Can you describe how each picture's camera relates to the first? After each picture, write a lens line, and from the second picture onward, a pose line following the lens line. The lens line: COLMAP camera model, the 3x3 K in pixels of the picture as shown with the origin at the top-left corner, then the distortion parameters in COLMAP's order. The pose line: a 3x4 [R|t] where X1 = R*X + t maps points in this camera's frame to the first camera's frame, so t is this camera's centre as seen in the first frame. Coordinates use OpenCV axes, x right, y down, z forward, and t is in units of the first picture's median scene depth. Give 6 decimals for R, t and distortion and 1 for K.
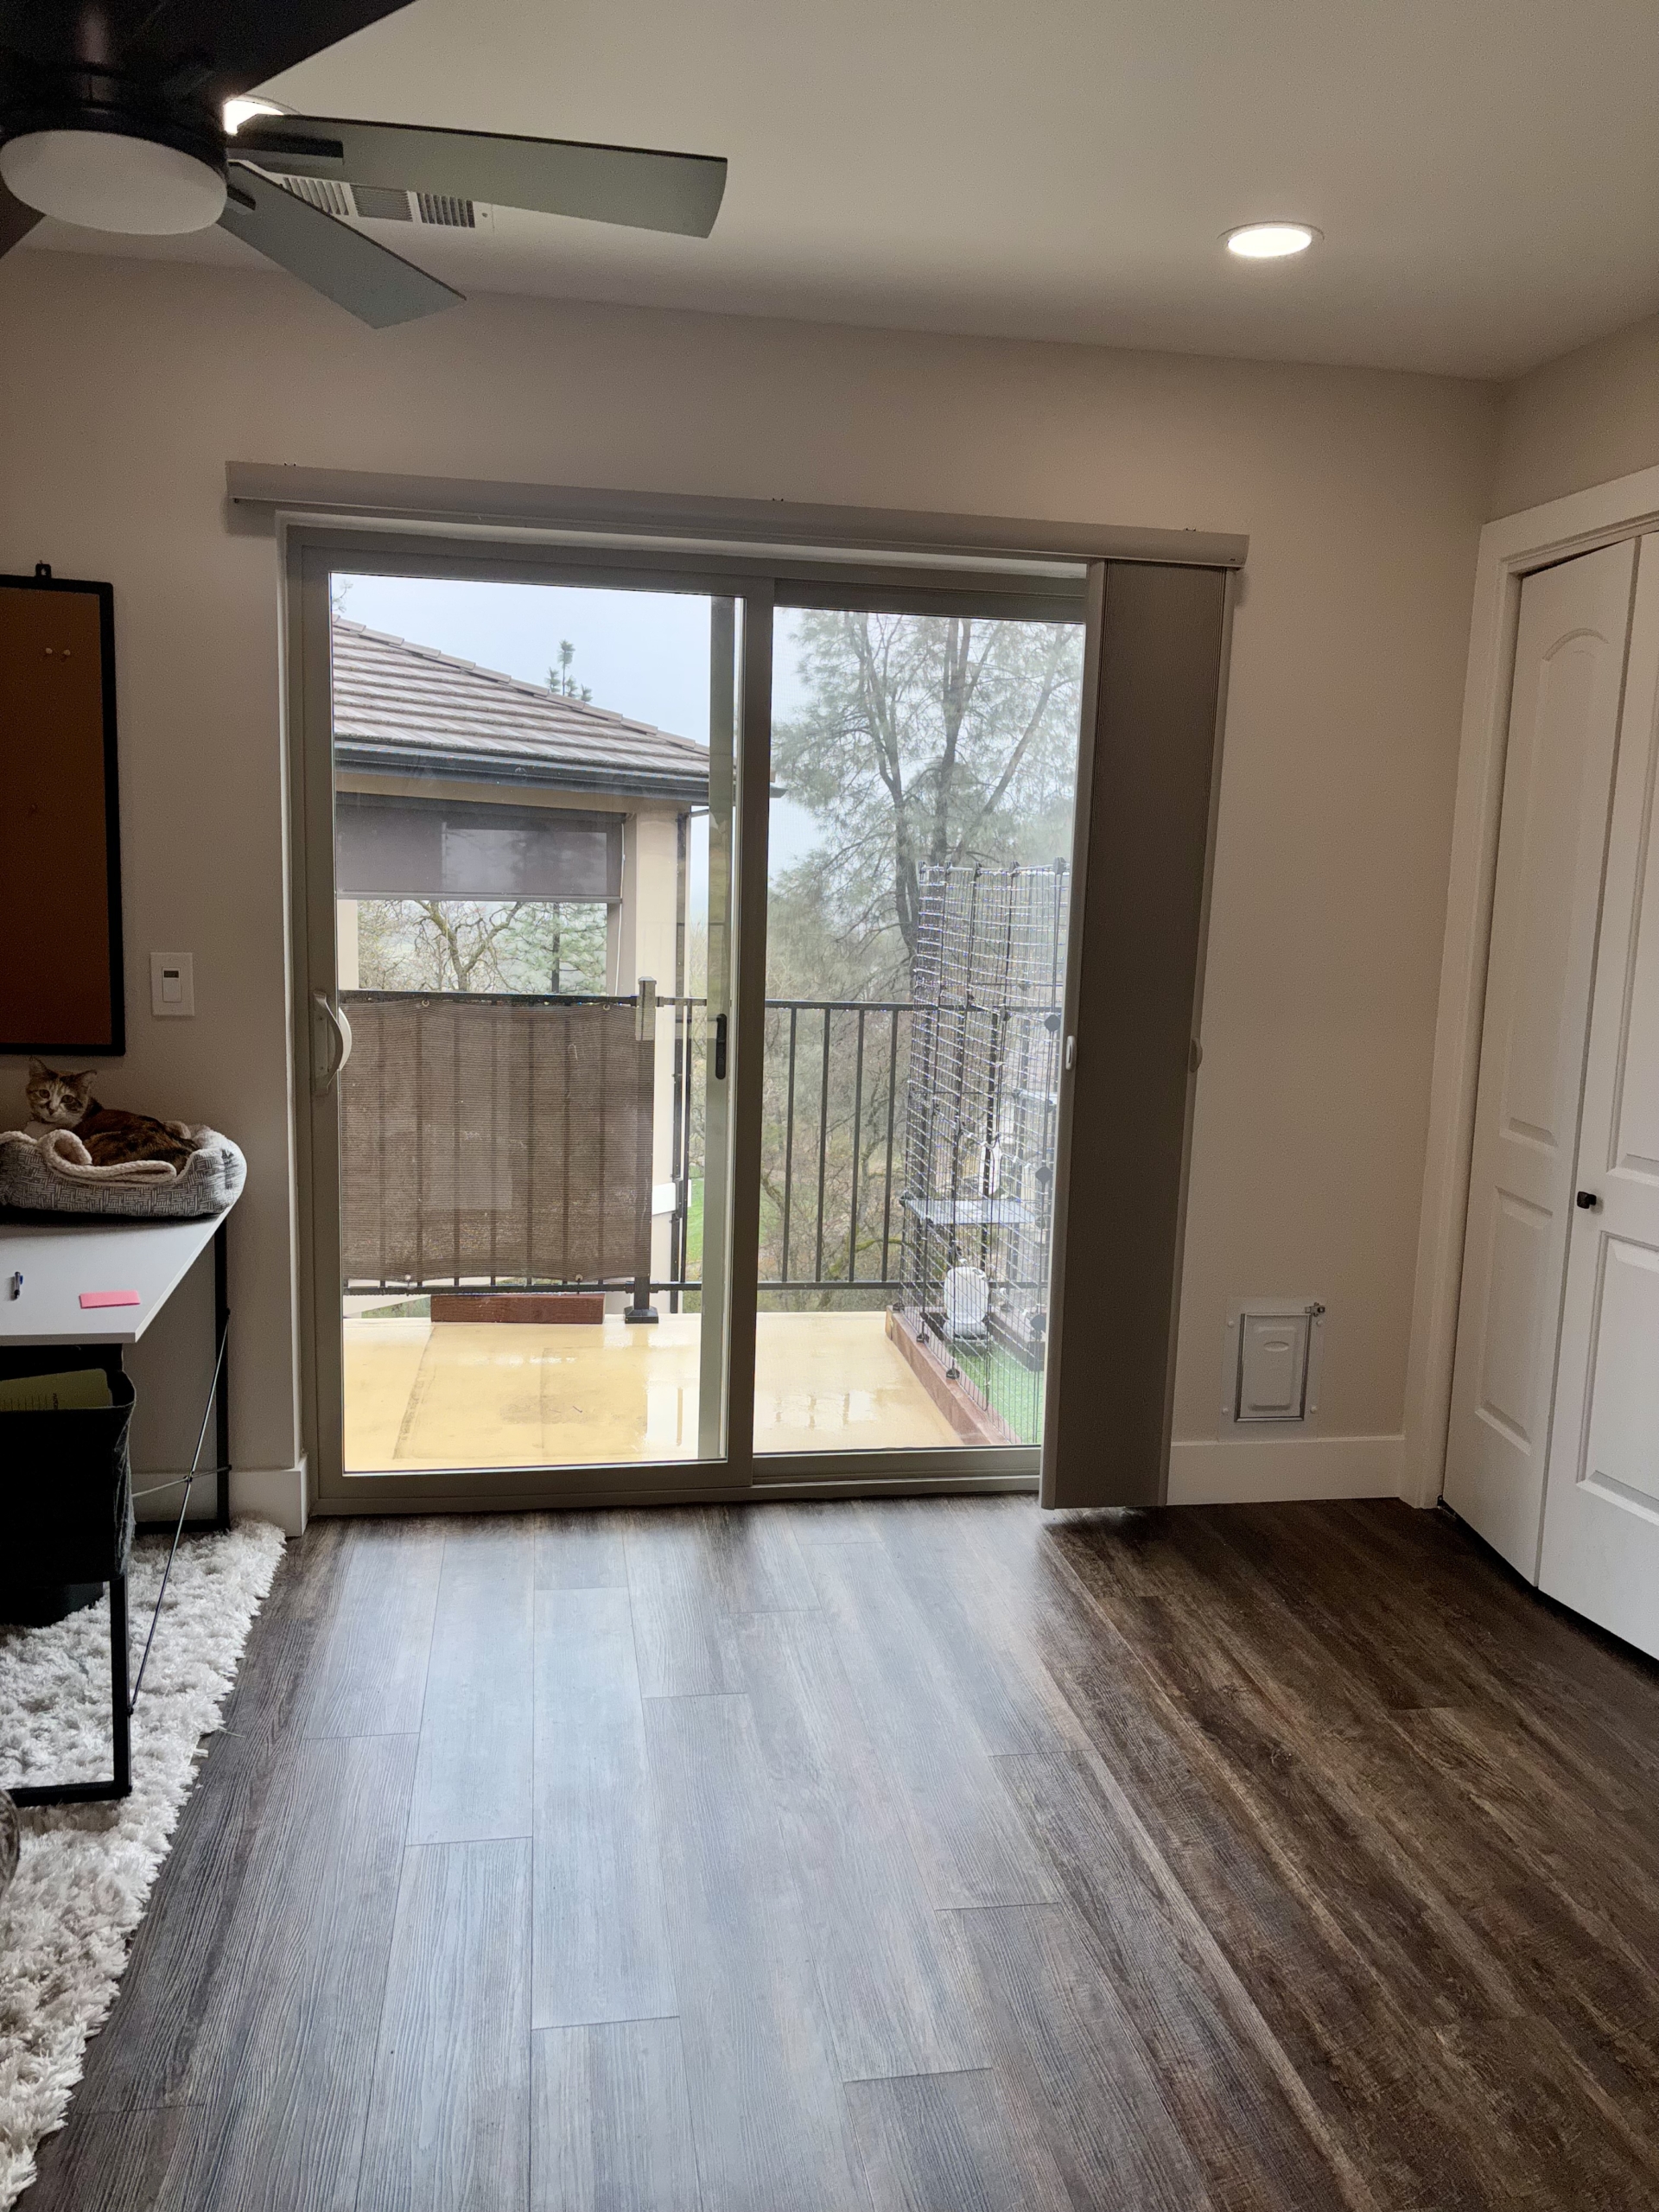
lens RADIAL K [[1655.5, 0, 829.5], [0, 1655.5, 1106.0], [0, 0, 1]] dist [0.064915, -0.069919]
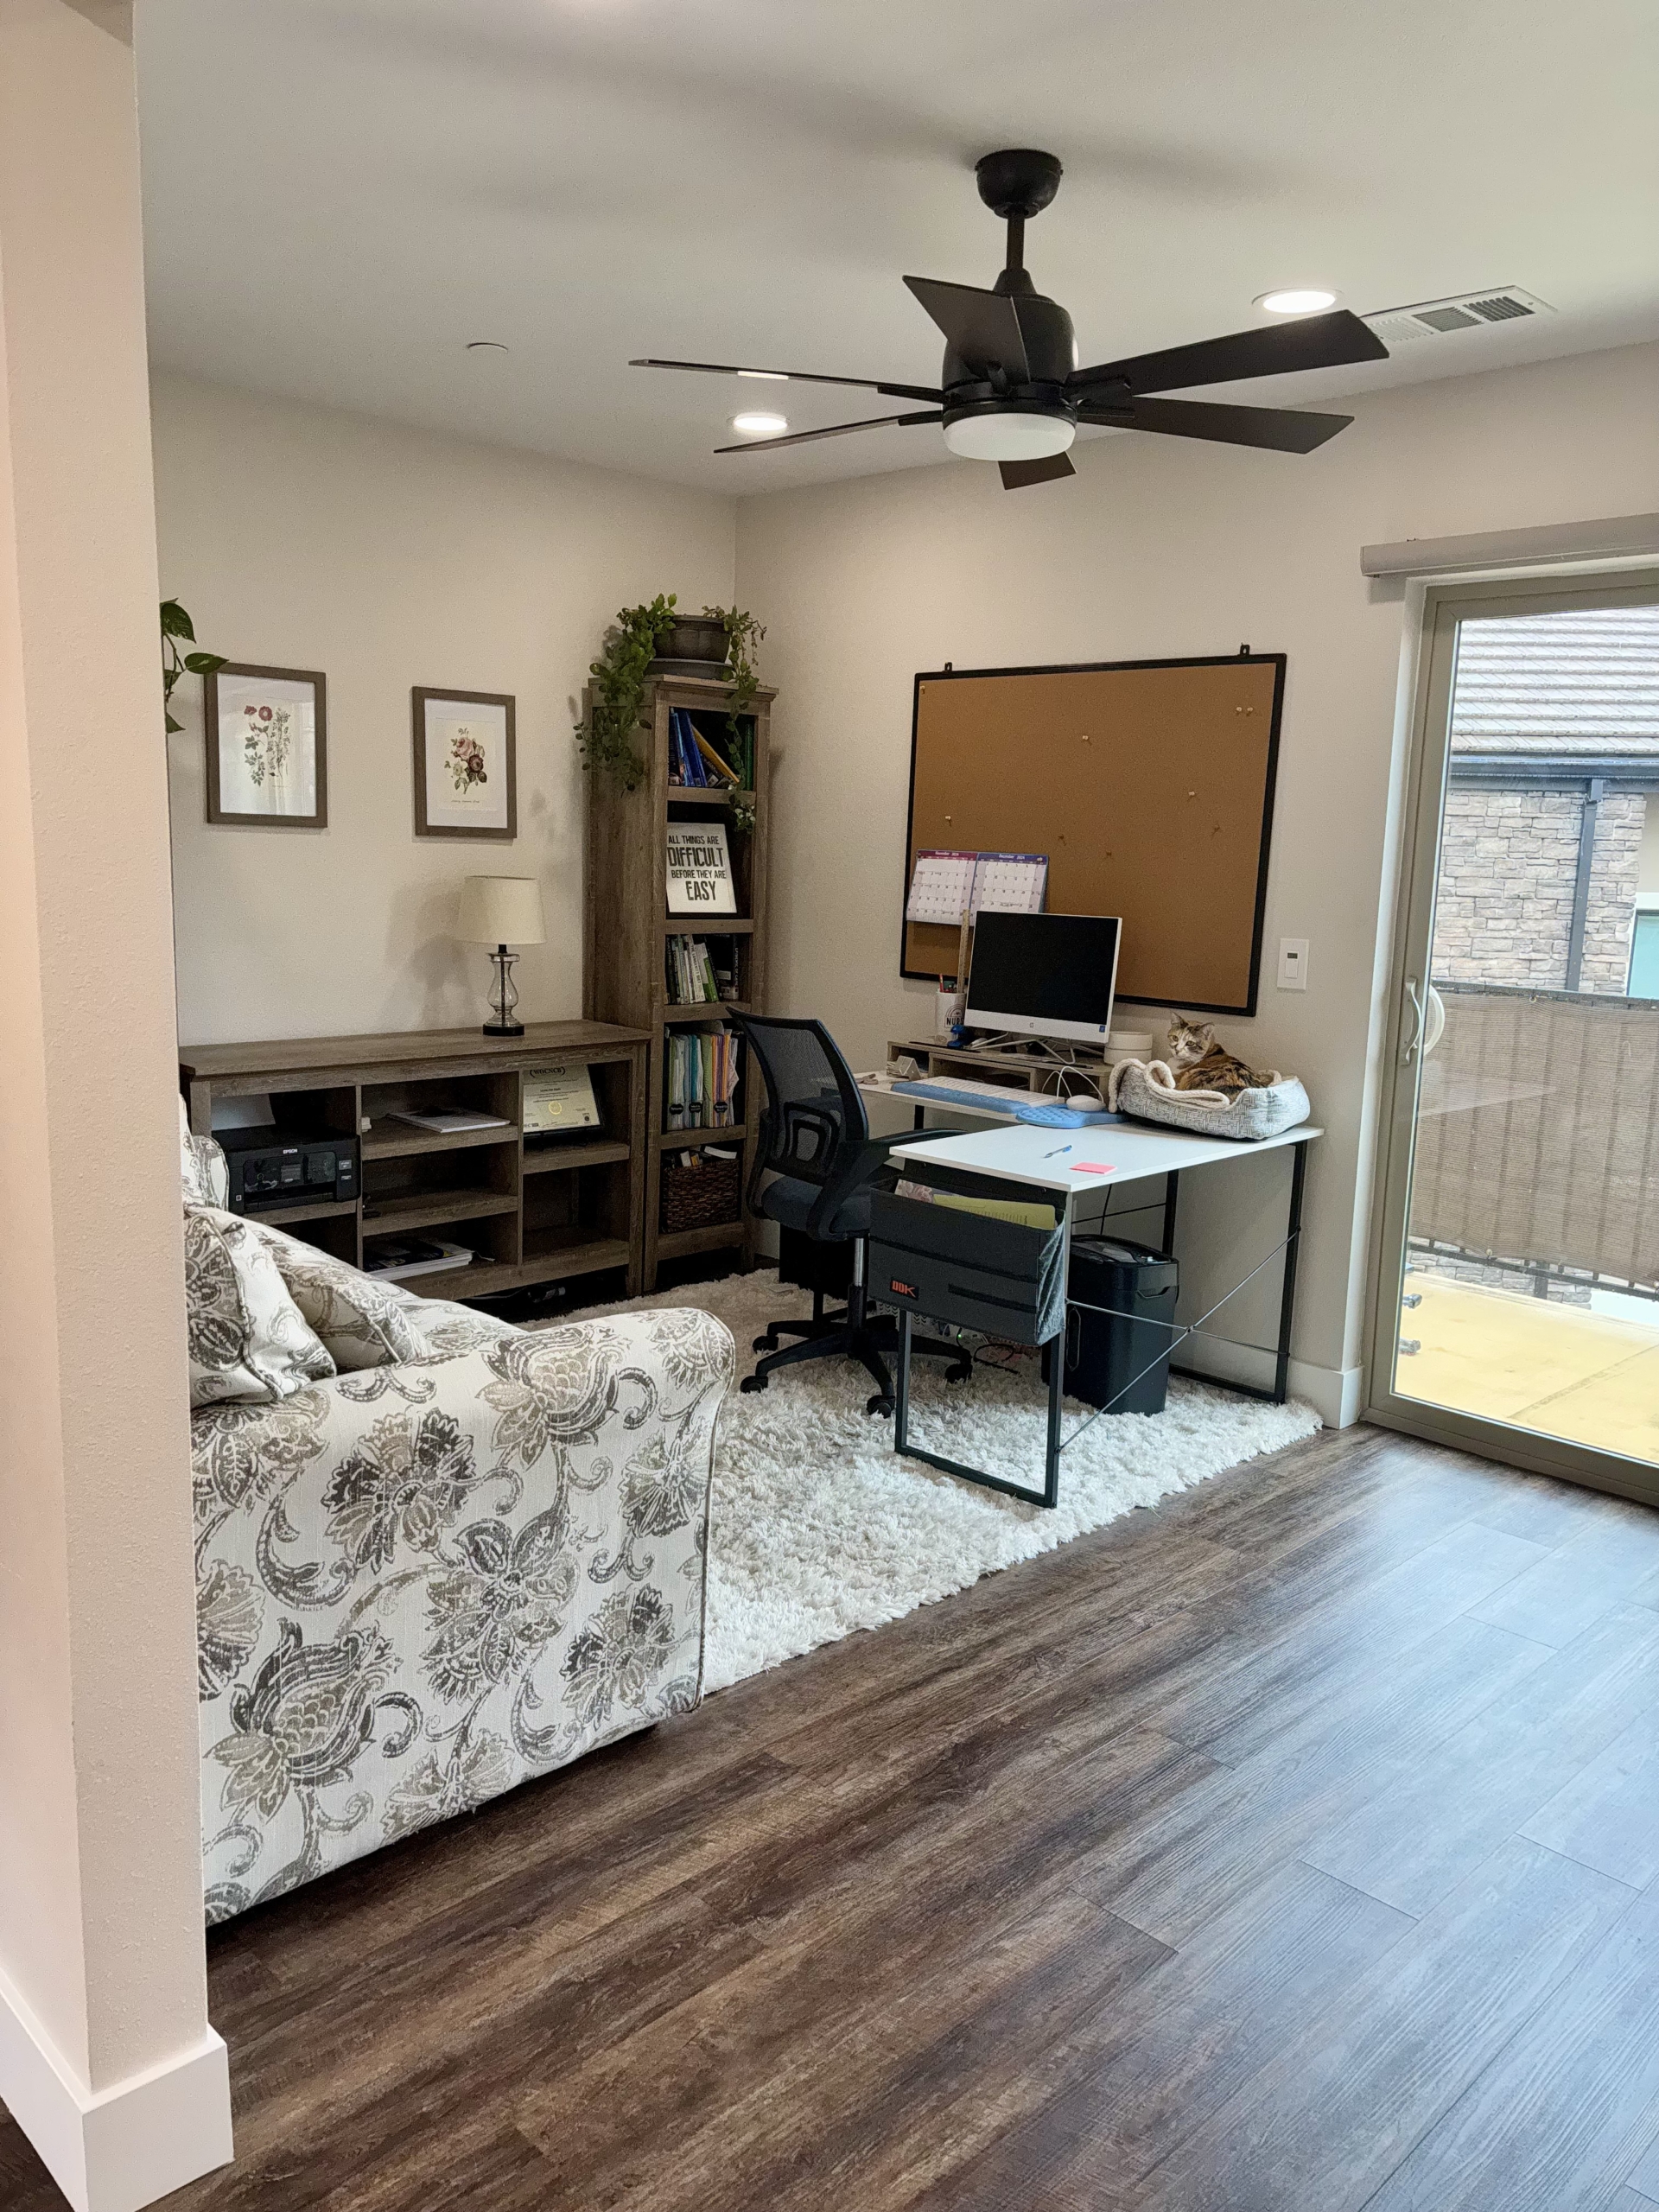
lens RADIAL K [[1662.2, 0, 829.5], [0, 1662.2, 1106.0], [0, 0, 1]] dist [-0.003505, 0.007759]
pose [[0.573867, 0.116167, -0.810668, 0.453015], [-0.128413, 0.990407, 0.051021, 0.014903], [0.808818, 0.074821, 0.583279, -0.010017]]
